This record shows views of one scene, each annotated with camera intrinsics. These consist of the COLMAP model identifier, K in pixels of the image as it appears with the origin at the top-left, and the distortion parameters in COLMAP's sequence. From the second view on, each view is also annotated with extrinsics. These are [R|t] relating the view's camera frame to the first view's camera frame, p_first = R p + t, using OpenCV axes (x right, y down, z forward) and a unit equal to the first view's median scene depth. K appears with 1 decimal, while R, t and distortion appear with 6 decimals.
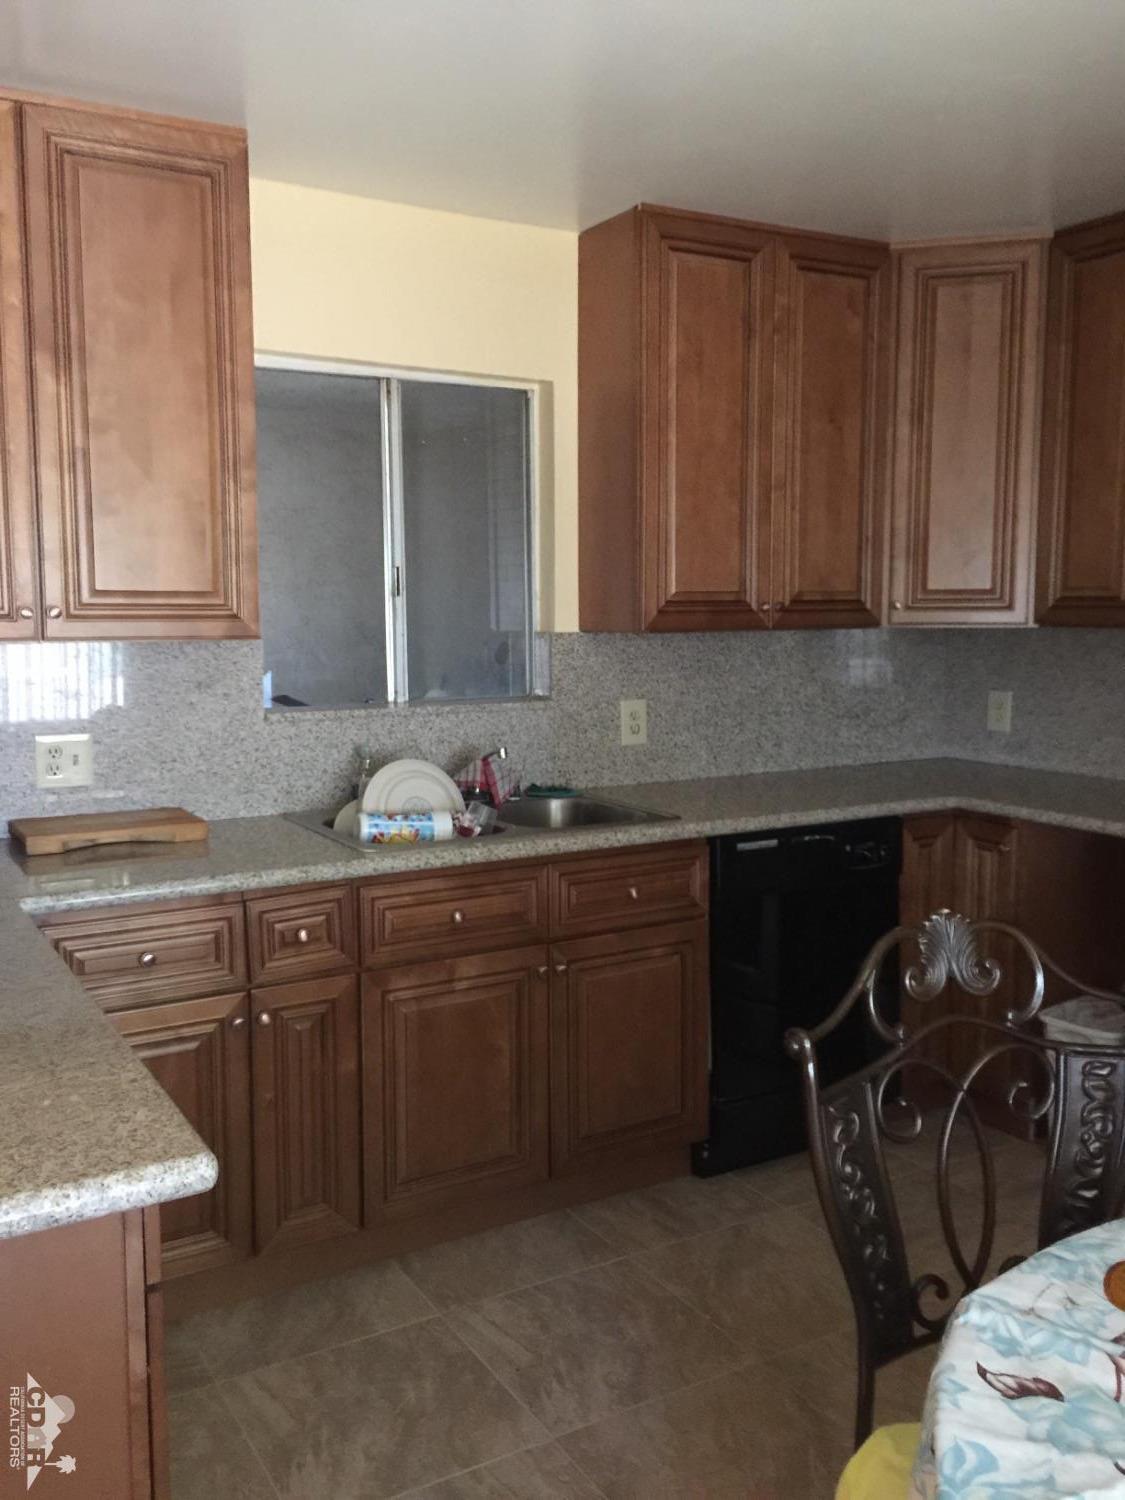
lens RADIAL K [[1330.8, 0, 564.7], [0, 1330.8, 755.3], [0, 0, 1]] dist [0.097377, -0.120422]
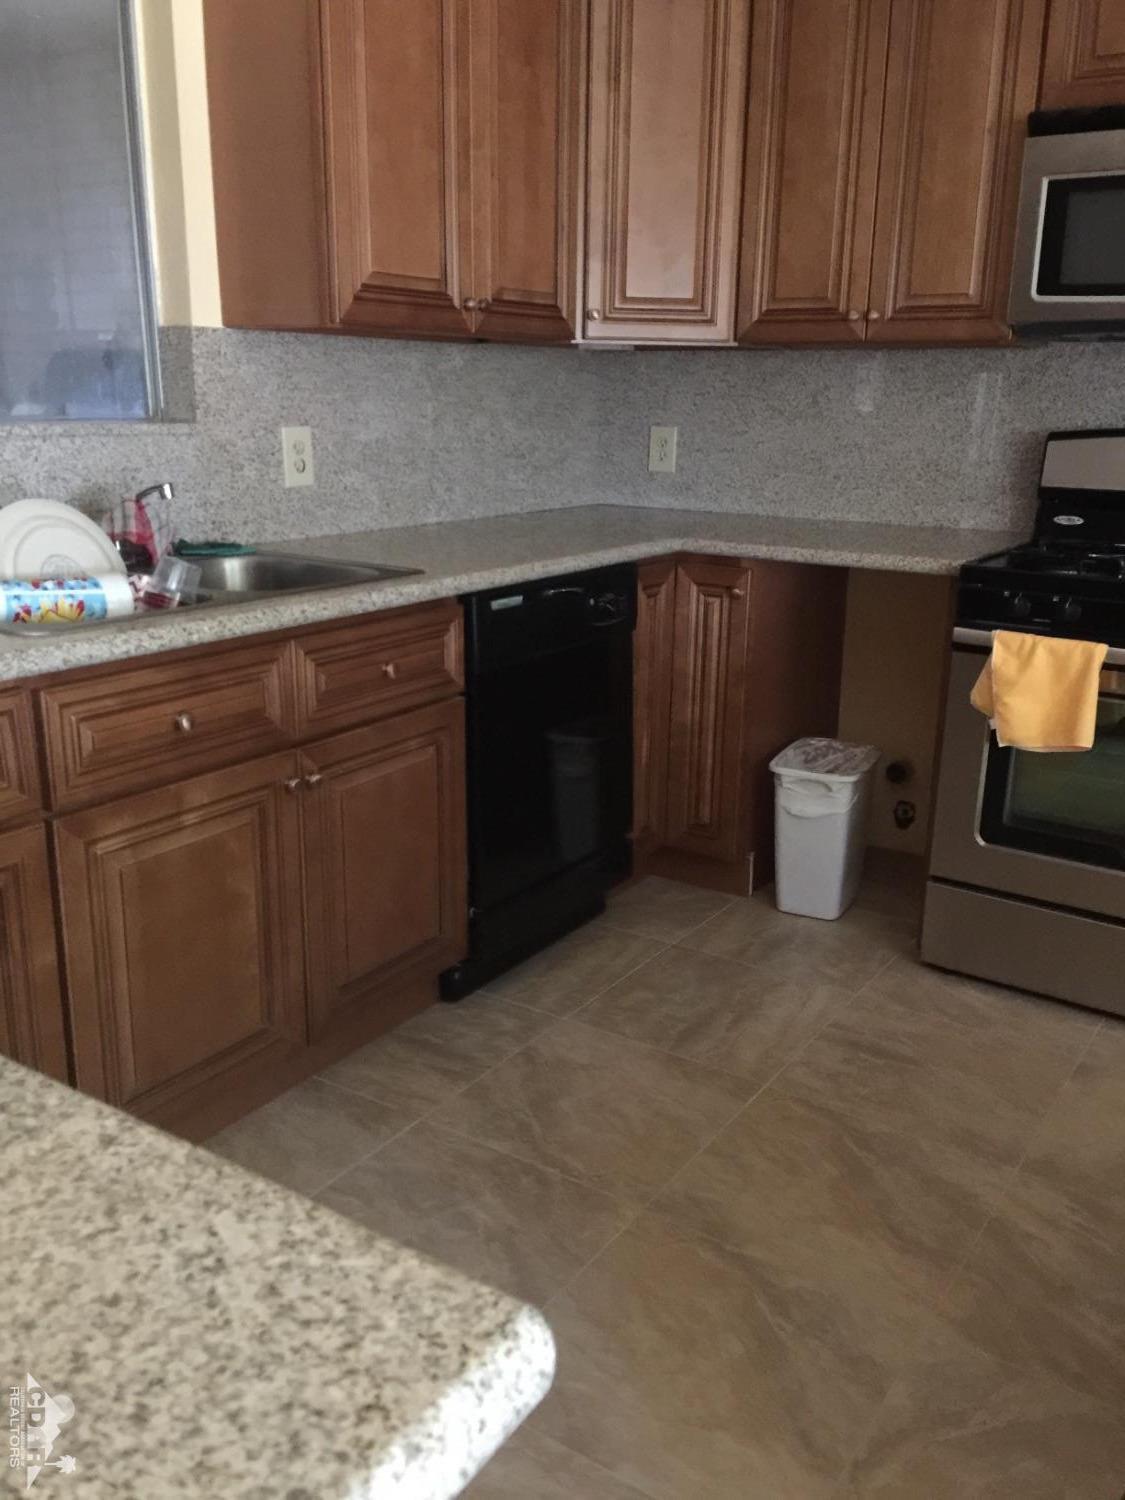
lens RADIAL K [[1266.7, 0, 570.0], [0, 1266.7, 742.9], [0, 0, 1]] dist [0.093061, -0.106960]
pose [[0.890337, -0.102750, 0.443557, -0.167518], [0.033544, 0.986359, 0.161157, 0.027158], [-0.454065, -0.128606, 0.881638, 0.278438]]
